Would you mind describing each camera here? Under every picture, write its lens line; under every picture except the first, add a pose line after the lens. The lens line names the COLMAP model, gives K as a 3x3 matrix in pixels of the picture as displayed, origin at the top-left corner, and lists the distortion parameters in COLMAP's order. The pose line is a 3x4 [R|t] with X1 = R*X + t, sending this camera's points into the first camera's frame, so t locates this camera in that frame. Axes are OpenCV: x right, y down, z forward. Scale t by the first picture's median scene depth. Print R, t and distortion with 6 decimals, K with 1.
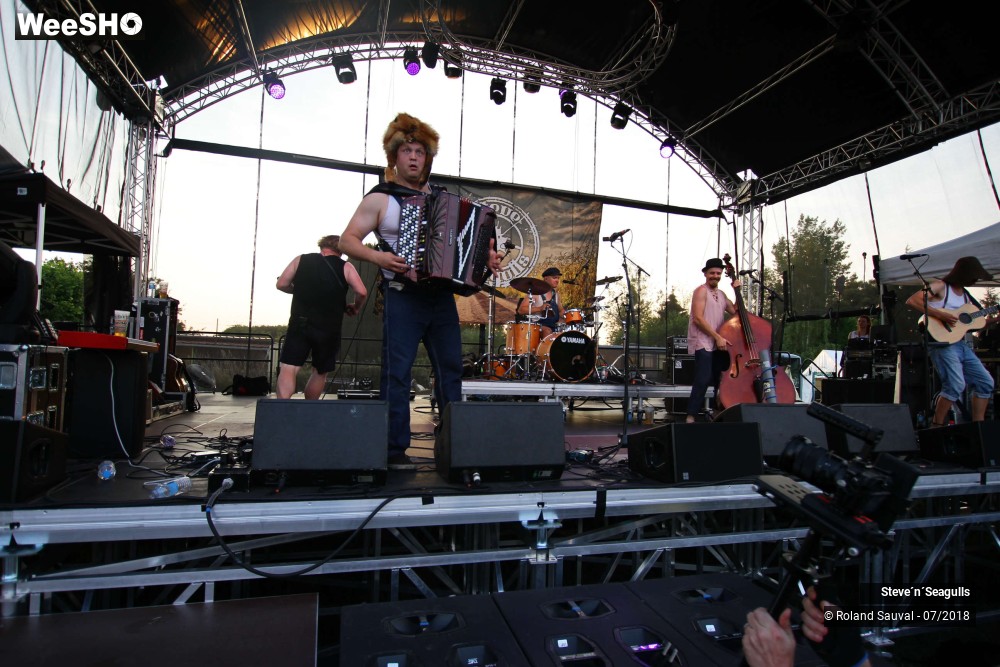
lens RADIAL K [[548.3, 0, 503.8], [0, 548.3, 342.8], [0, 0, 1]] dist [-0.020088, 0.003921]
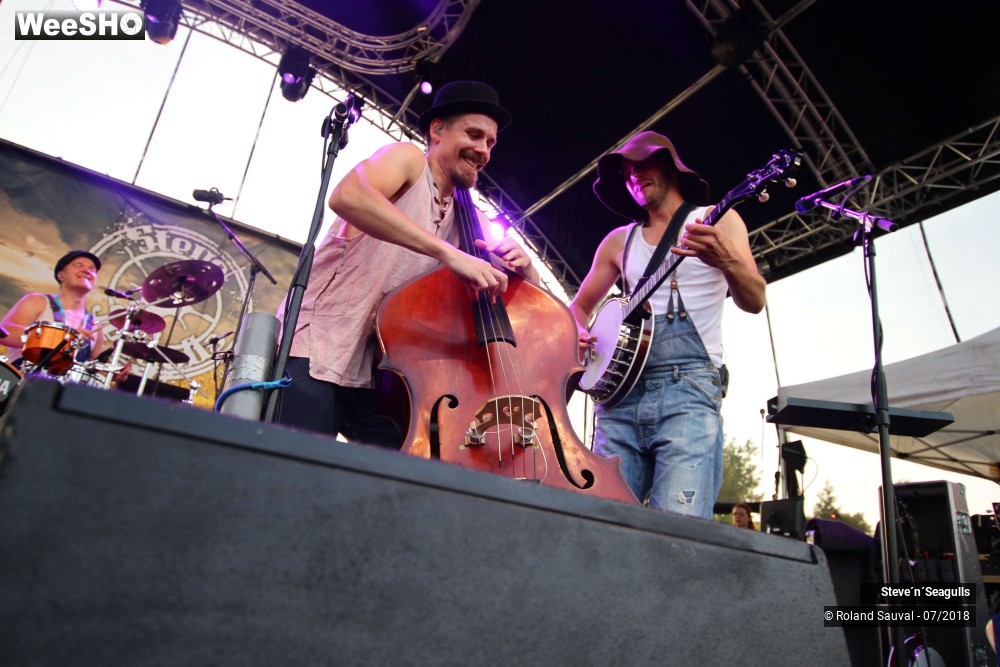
lens RADIAL K [[699.0, 0, 498.3], [0, 699.0, 342.1], [0, 0, 1]] dist [0.000752, 0.007310]
pose [[0.970050, 0.172173, 0.171343, 0.269958], [-0.113042, 0.944341, -0.308936, 0.053664], [-0.214997, 0.280314, 0.935521, 0.362759]]
